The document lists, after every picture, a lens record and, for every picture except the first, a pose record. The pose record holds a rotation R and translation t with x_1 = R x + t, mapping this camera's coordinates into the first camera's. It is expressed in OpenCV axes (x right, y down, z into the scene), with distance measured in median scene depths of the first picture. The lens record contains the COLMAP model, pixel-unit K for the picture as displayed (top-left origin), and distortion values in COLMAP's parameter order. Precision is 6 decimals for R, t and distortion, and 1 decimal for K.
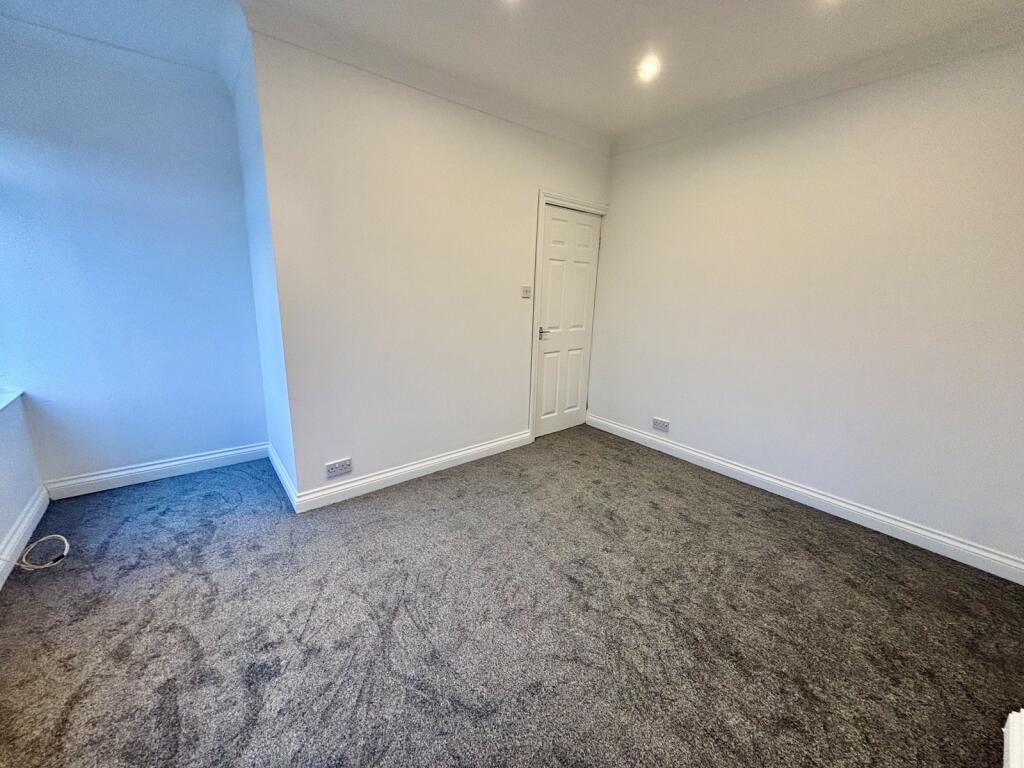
lens RADIAL K [[405.7, 0, 513.7], [0, 405.7, 402.6], [0, 0, 1]] dist [0.002045, -0.000050]
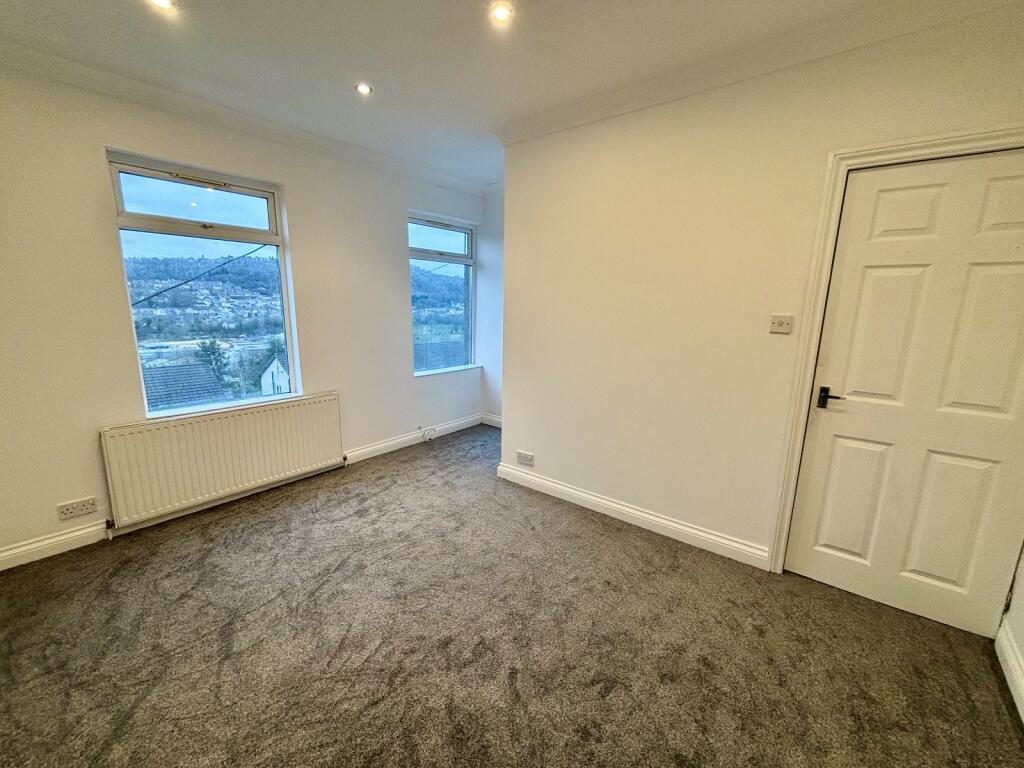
lens RADIAL K [[405.7, 0, 513.7], [0, 405.7, 402.6], [0, 0, 1]] dist [0.002045, -0.000050]
pose [[0.209610, 0.207548, -0.955504, 0.737607], [-0.287361, 0.947134, 0.142691, -0.173404], [0.934606, 0.244665, 0.258170, 0.639183]]
